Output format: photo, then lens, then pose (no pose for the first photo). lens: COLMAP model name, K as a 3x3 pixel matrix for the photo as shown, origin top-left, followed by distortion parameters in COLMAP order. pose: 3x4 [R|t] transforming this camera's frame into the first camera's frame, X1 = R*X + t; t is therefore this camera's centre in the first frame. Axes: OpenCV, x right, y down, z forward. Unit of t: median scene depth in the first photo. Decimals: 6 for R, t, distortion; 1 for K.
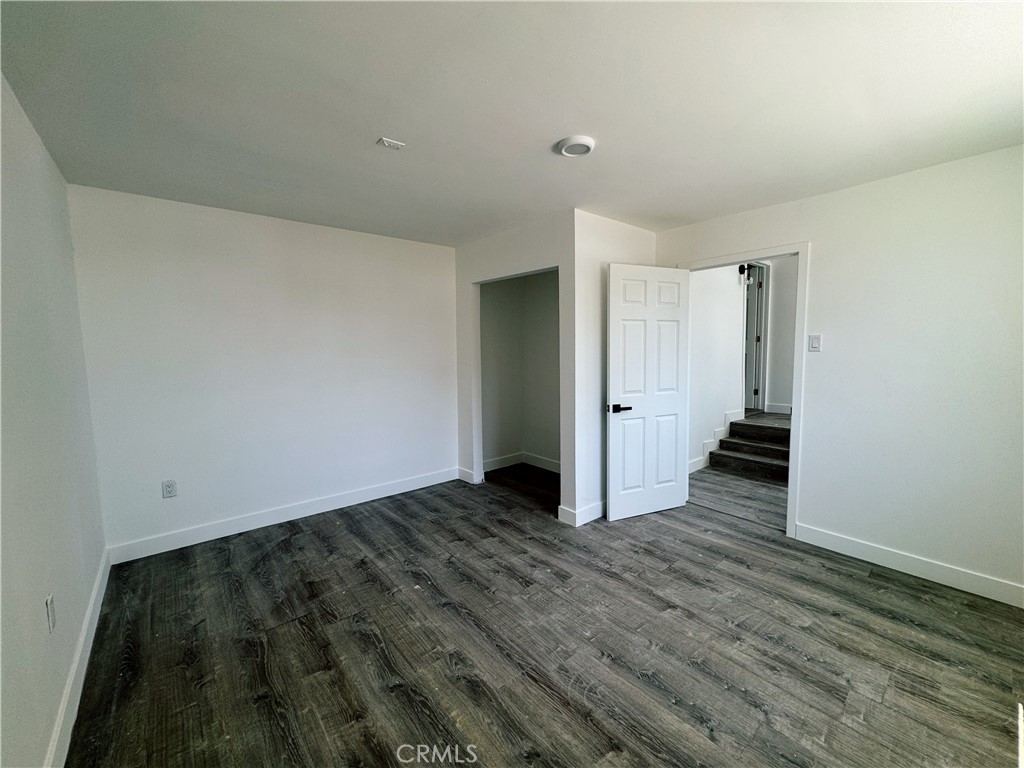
lens RADIAL K [[408.0, 0, 513.7], [0, 408.0, 383.3], [0, 0, 1]] dist [-0.002038, 0.000159]
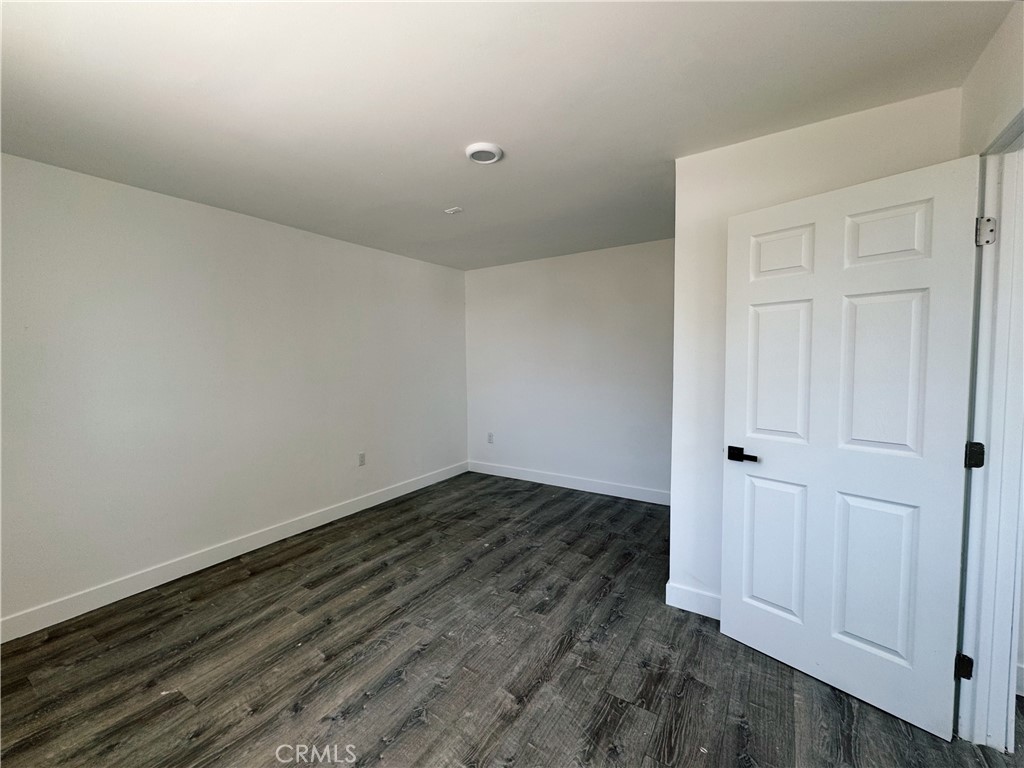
lens RADIAL K [[408.0, 0, 513.7], [0, 408.0, 383.3], [0, 0, 1]] dist [-0.002038, 0.000159]
pose [[0.310509, 0.065502, -0.948311, 0.929054], [-0.075916, 0.996145, 0.043948, -0.066754], [0.947534, 0.058346, 0.314285, 0.617819]]
